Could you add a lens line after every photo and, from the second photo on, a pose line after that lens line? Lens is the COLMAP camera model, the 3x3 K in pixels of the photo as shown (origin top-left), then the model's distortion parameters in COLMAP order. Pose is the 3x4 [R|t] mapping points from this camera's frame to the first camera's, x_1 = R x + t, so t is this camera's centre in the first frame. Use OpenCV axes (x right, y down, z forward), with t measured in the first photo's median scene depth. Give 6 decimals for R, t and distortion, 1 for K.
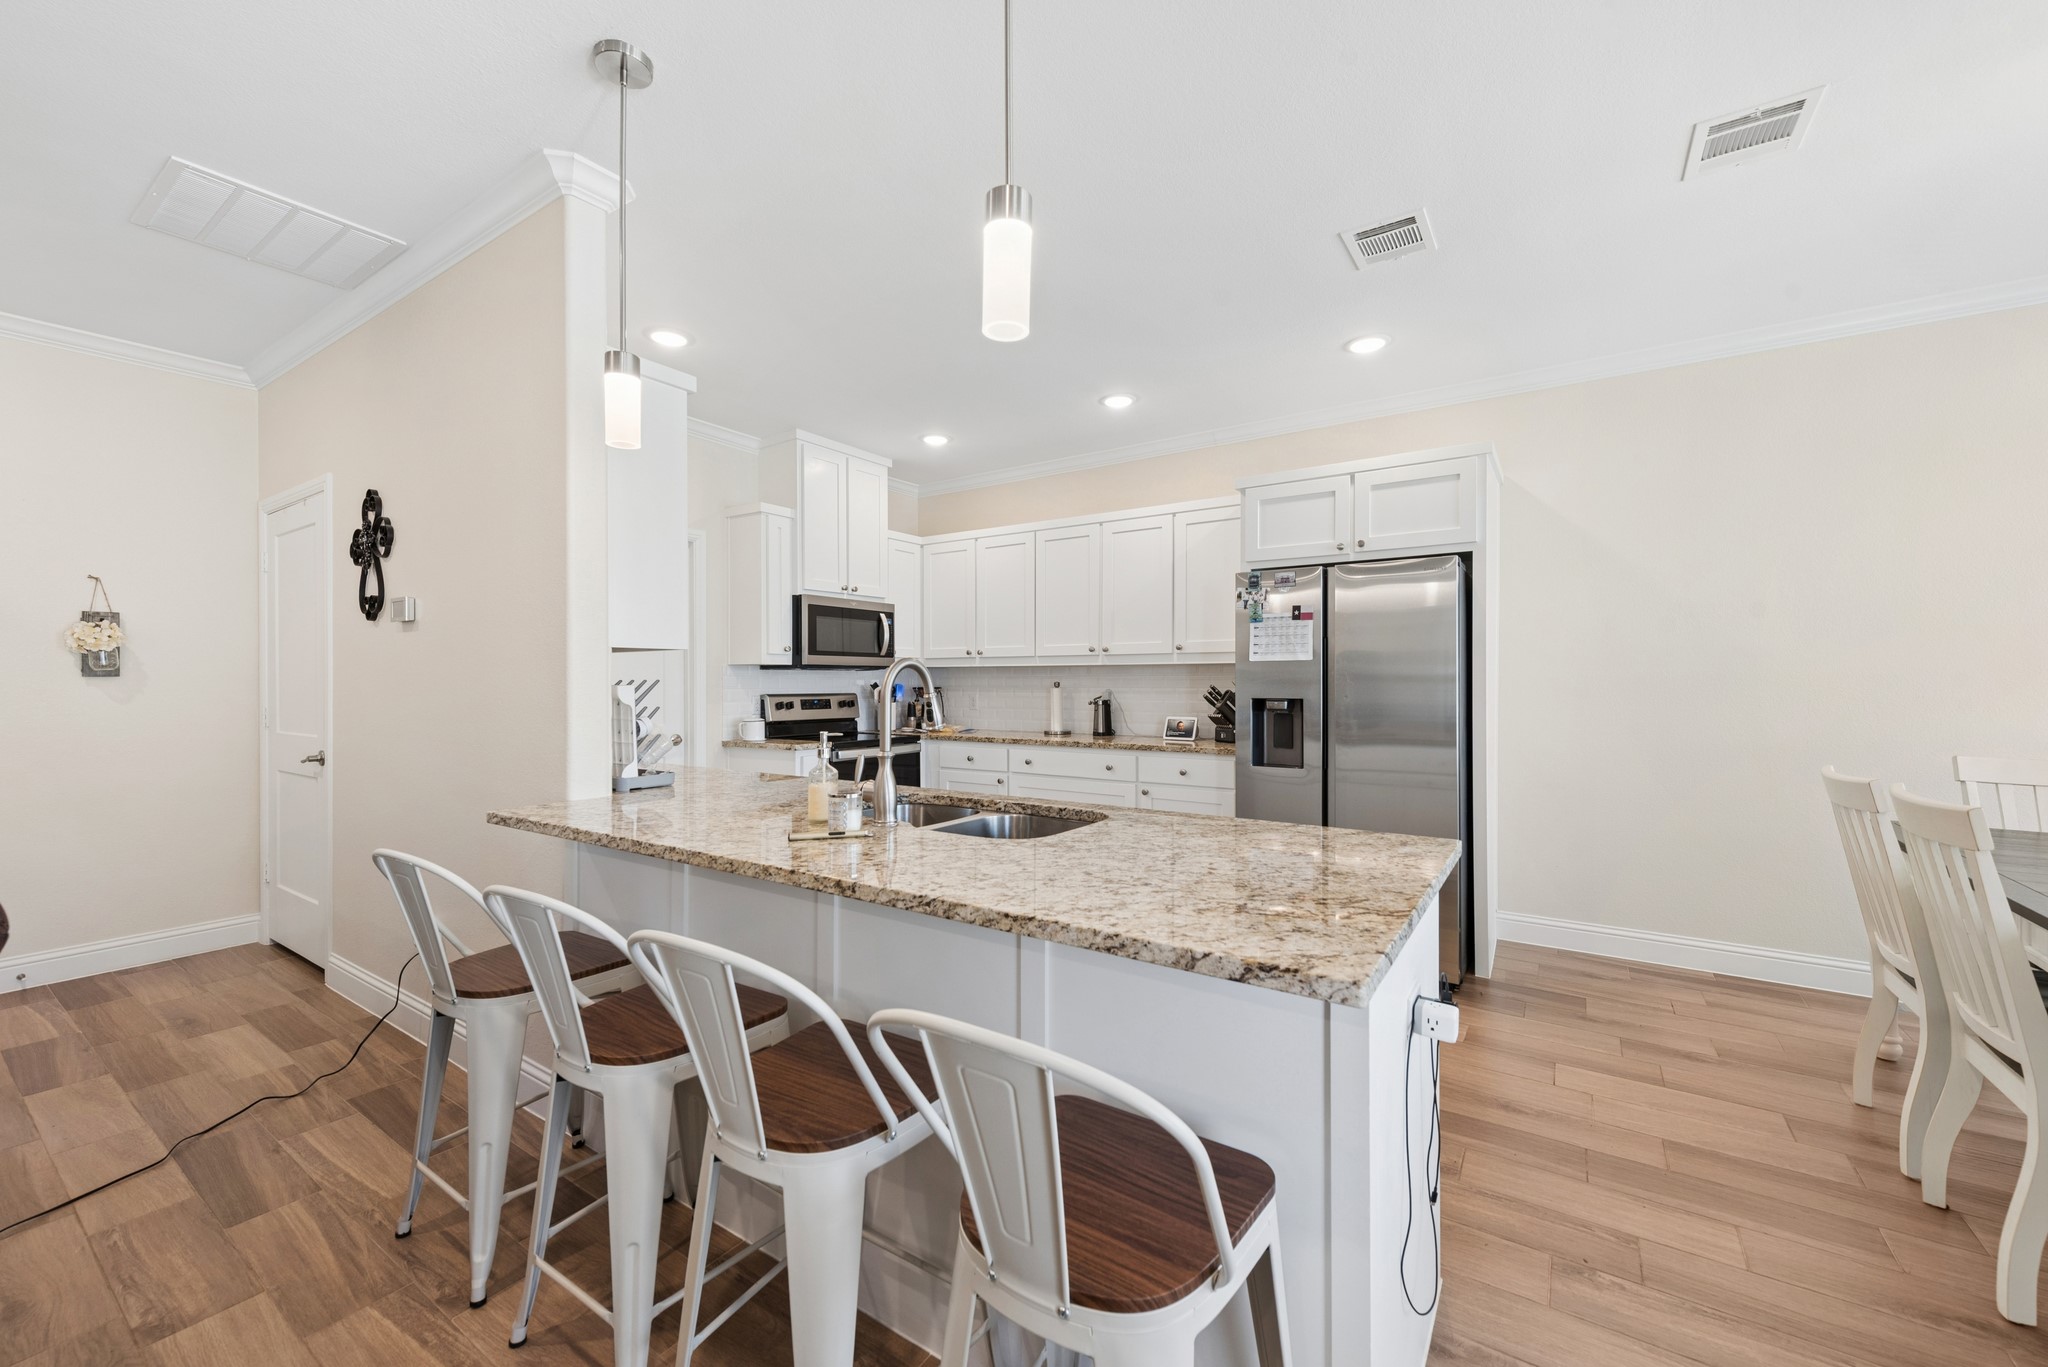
lens RADIAL K [[804.8, 0, 1013.8], [0, 804.8, 681.2], [0, 0, 1]] dist [0.007304, -0.000221]
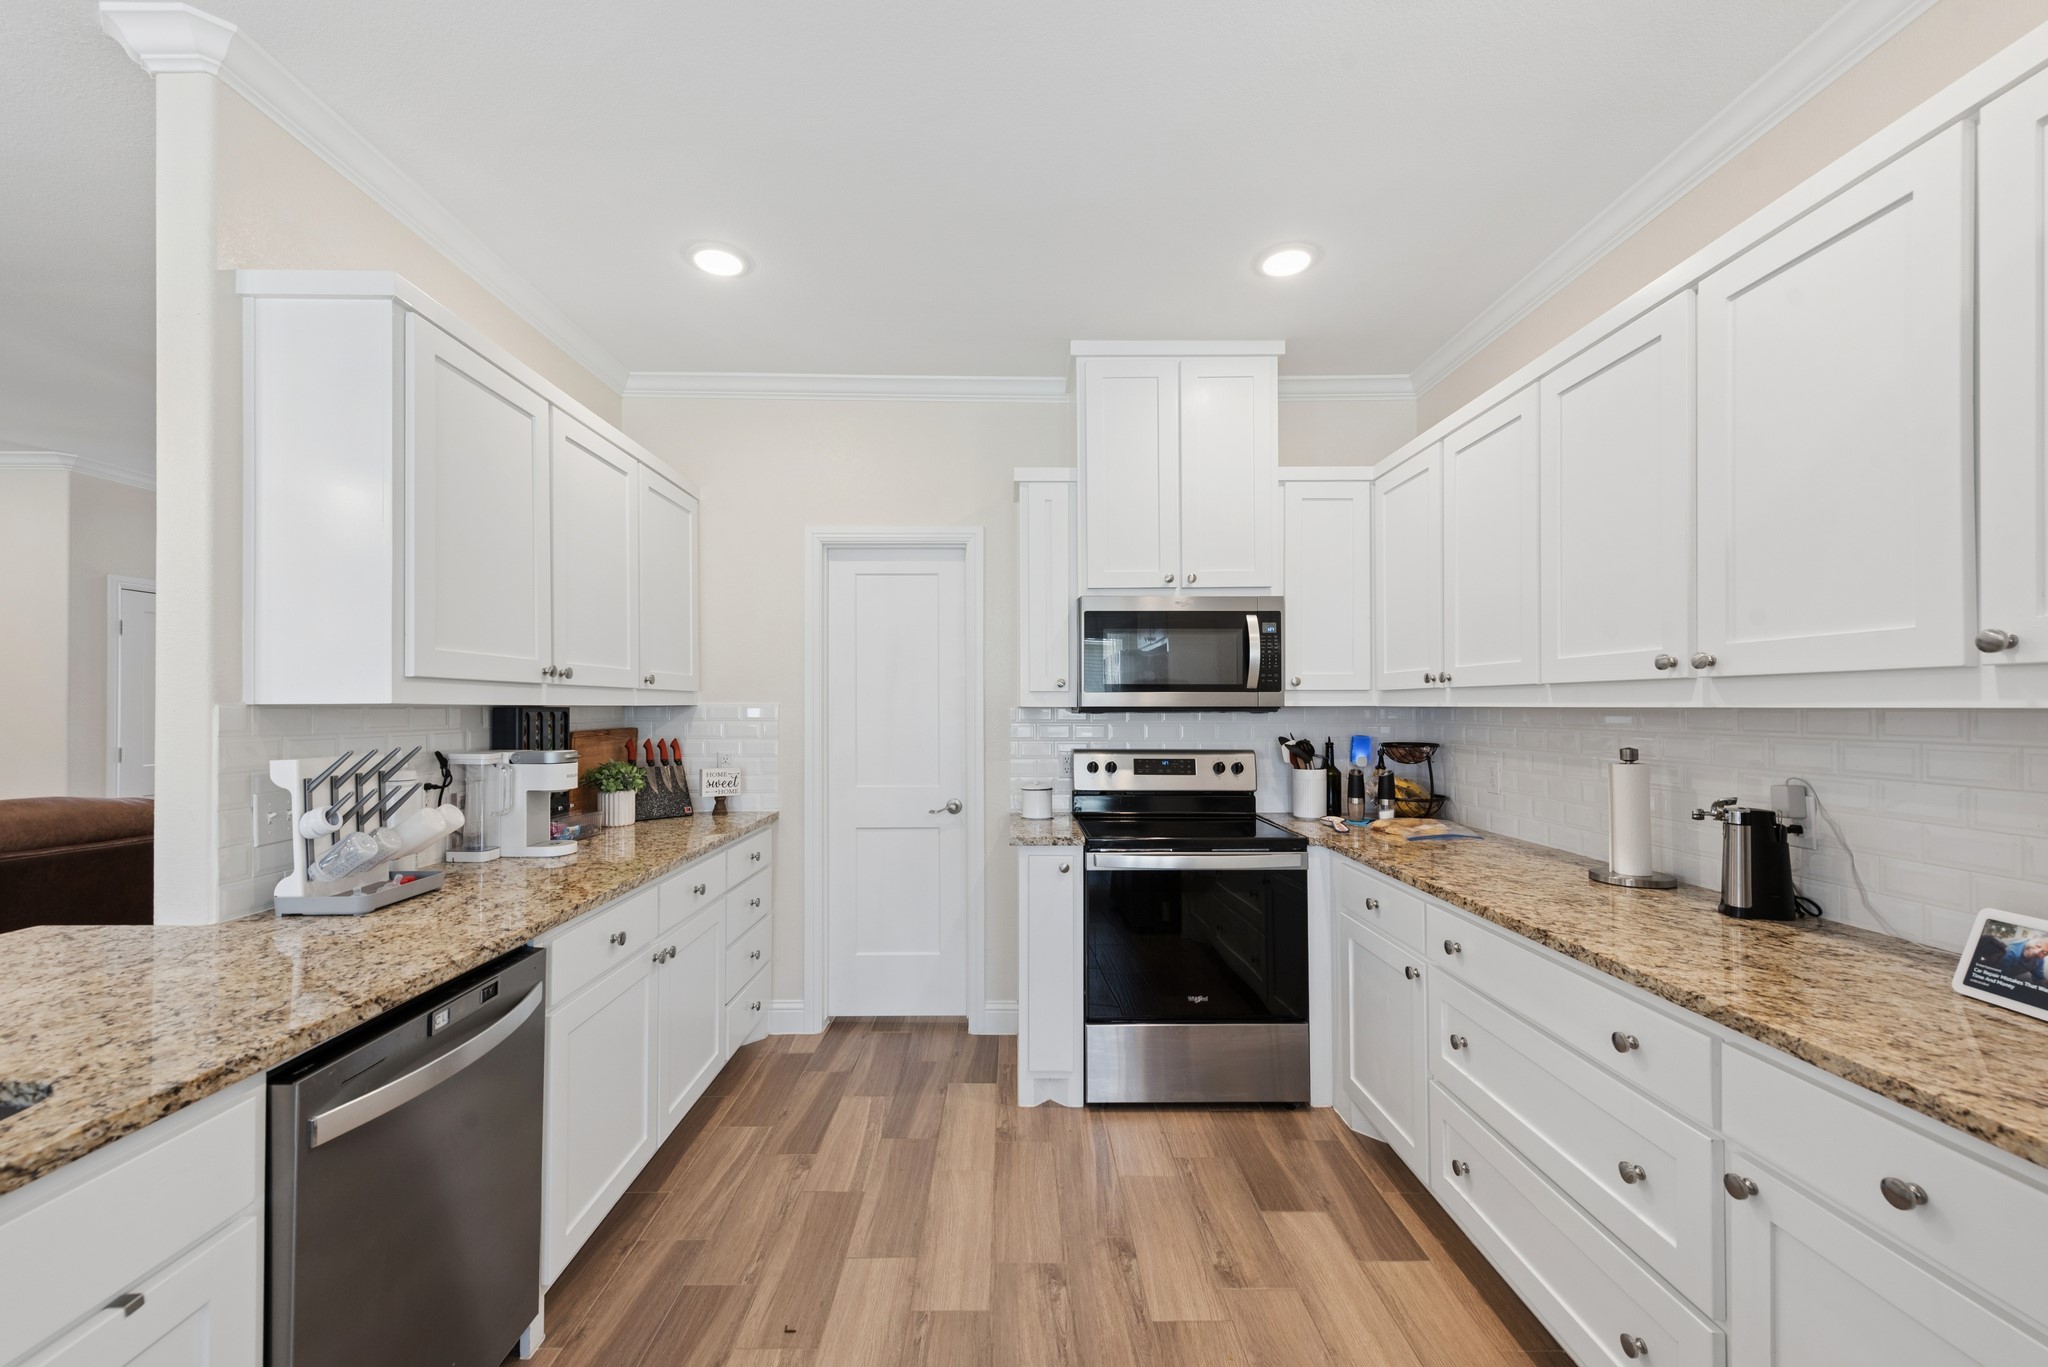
lens RADIAL K [[802.6, 0, 1014.4], [0, 802.6, 700.9], [0, 0, 1]] dist [0.017296, -0.005987]
pose [[0.571774, -0.004866, -0.820397, 0.234035], [-0.000266, 0.999981, -0.006117, -0.021907], [0.820411, 0.003716, 0.571762, 0.606186]]
